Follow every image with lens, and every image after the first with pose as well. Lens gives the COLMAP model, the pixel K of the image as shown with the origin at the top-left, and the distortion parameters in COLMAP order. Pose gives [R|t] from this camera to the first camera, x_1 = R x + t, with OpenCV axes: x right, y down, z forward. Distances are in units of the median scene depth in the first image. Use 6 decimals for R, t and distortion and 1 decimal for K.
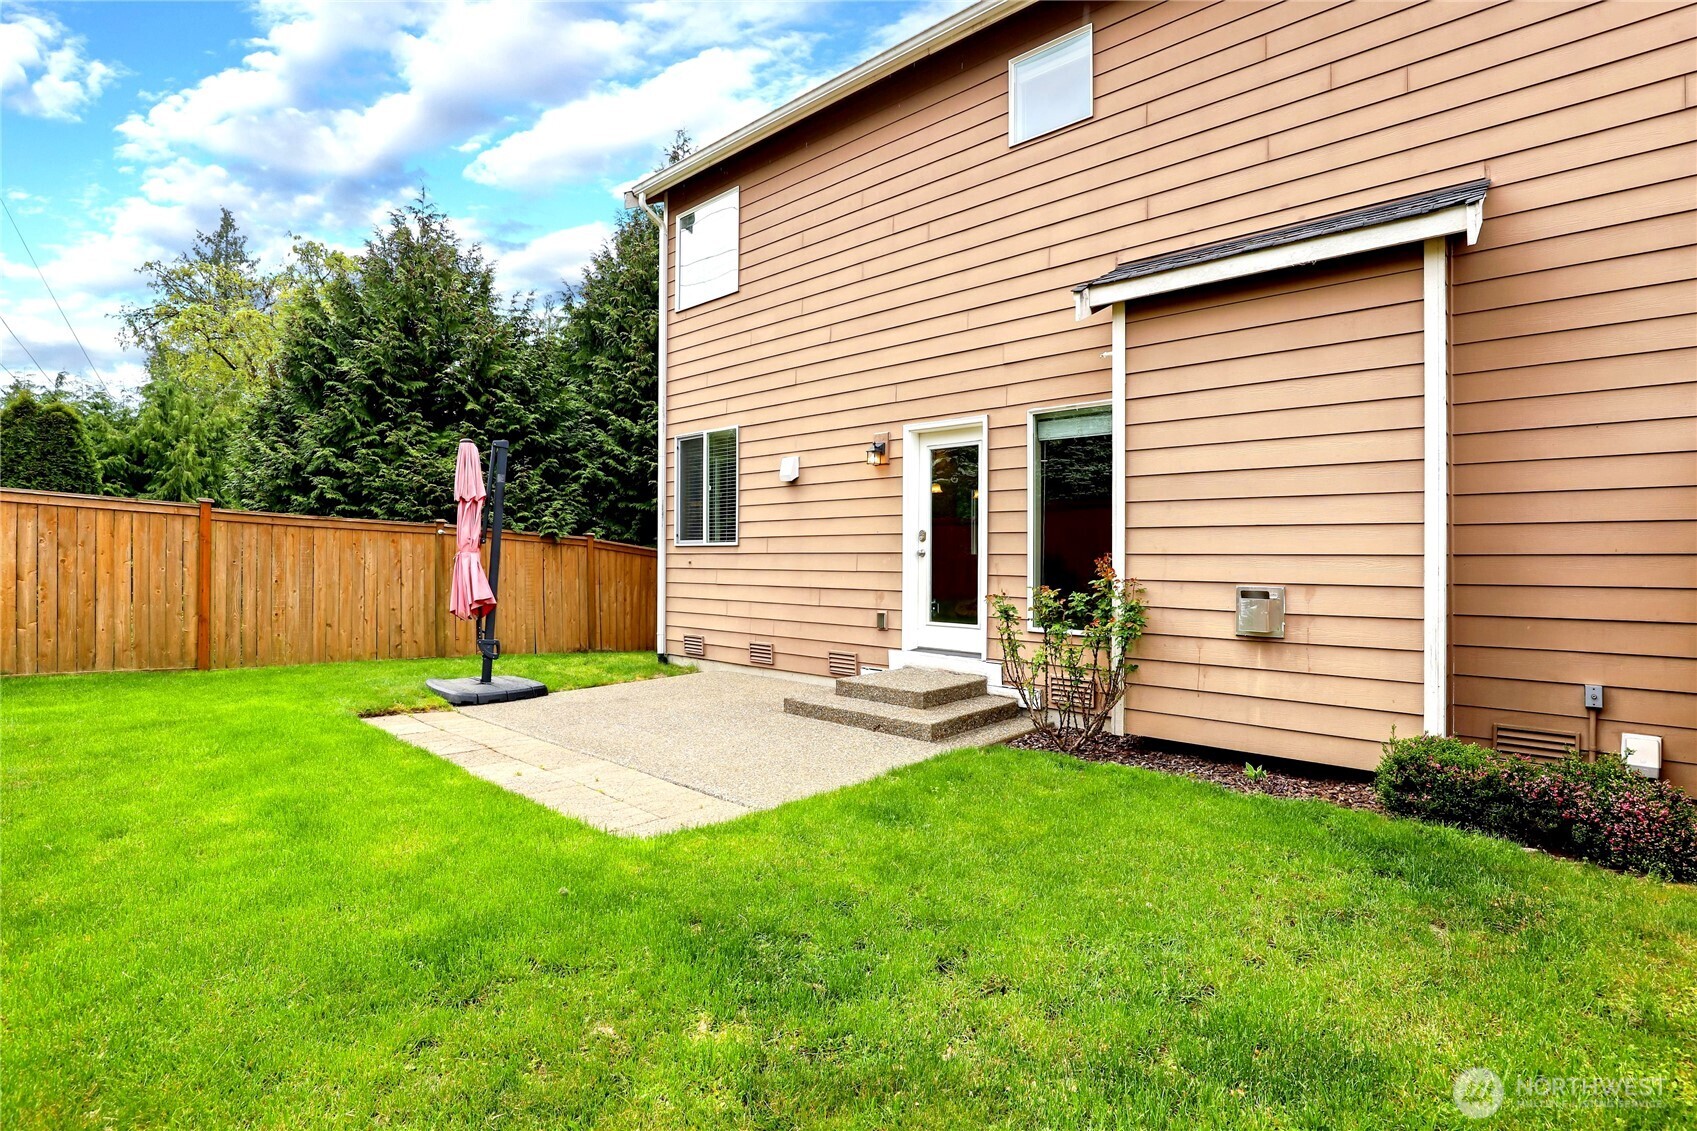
lens RADIAL K [[781.7, 0, 849.5], [0, 781.7, 550.7], [0, 0, 1]] dist [0.001274, 0.002893]
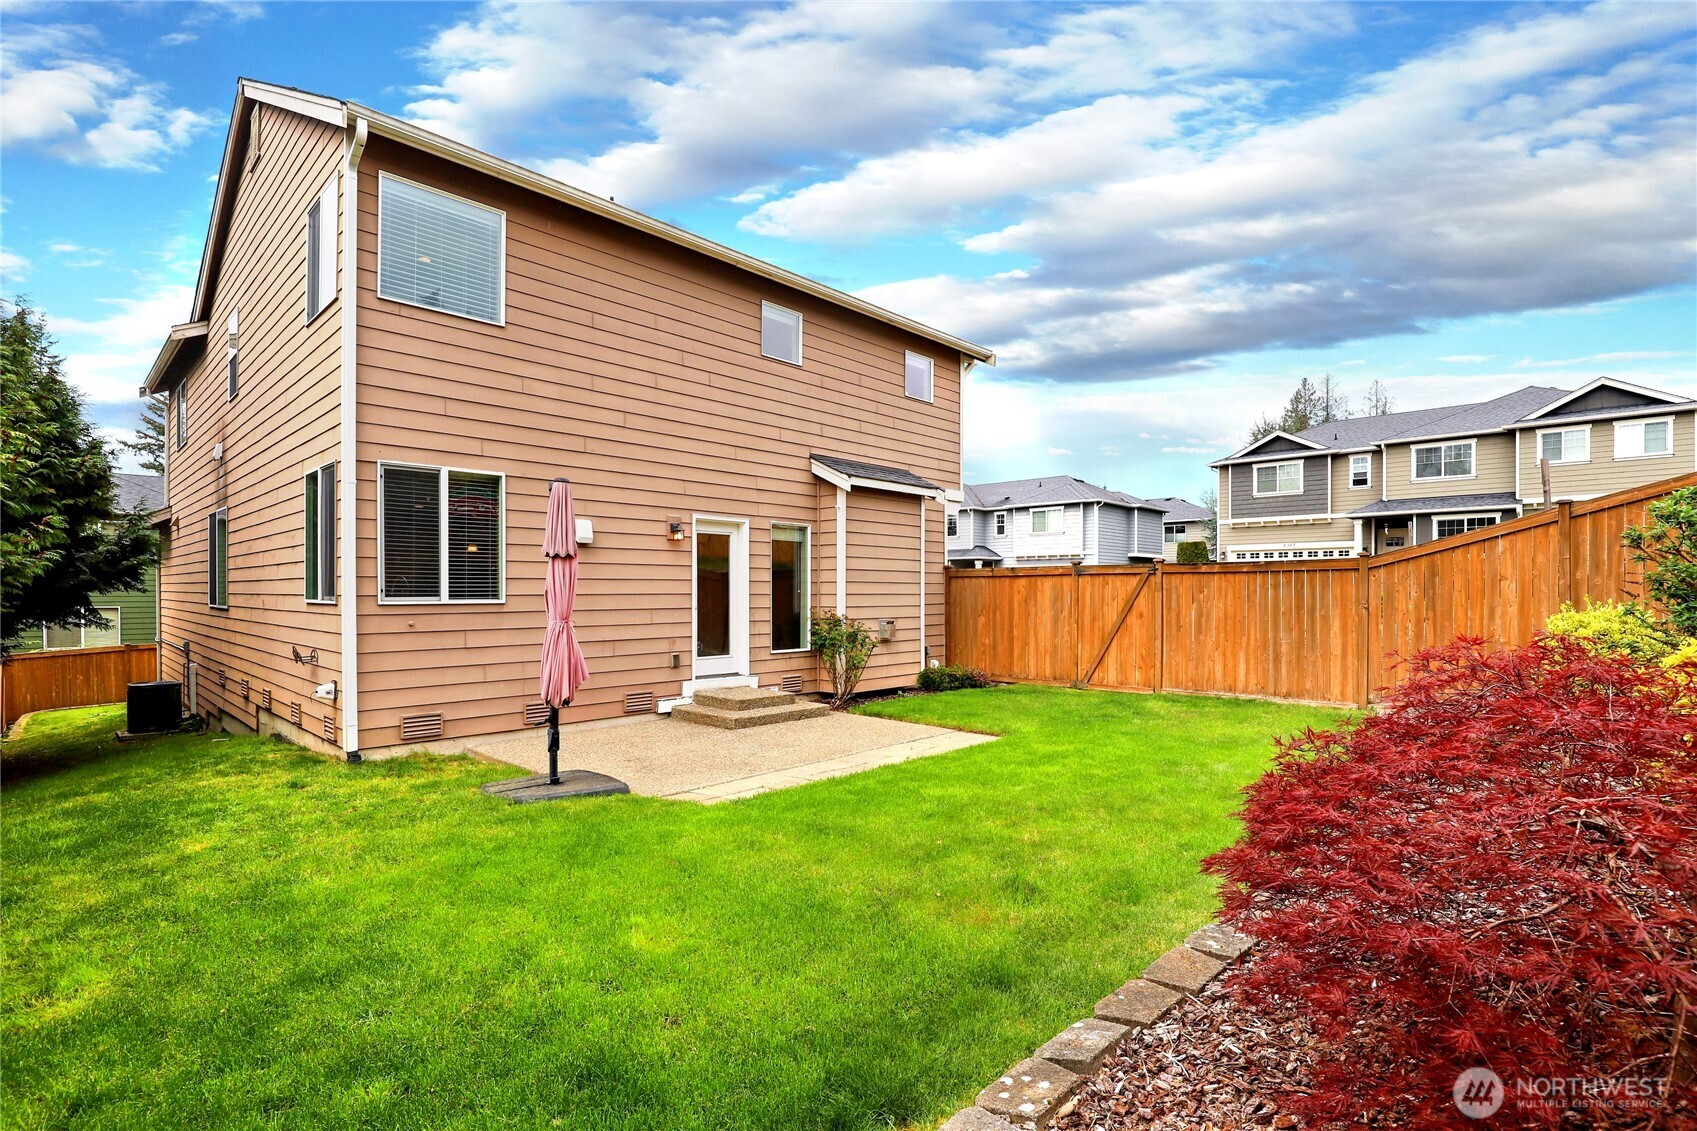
lens RADIAL K [[781.7, 0, 861.9], [0, 781.7, 597.6], [0, 0, 1]] dist [0.001274, 0.002893]
pose [[0.045816, -0.009988, 0.998900, -1.240569], [-0.006035, 0.999929, 0.010275, -0.030269], [-0.998932, -0.006500, 0.045753, 0.633480]]
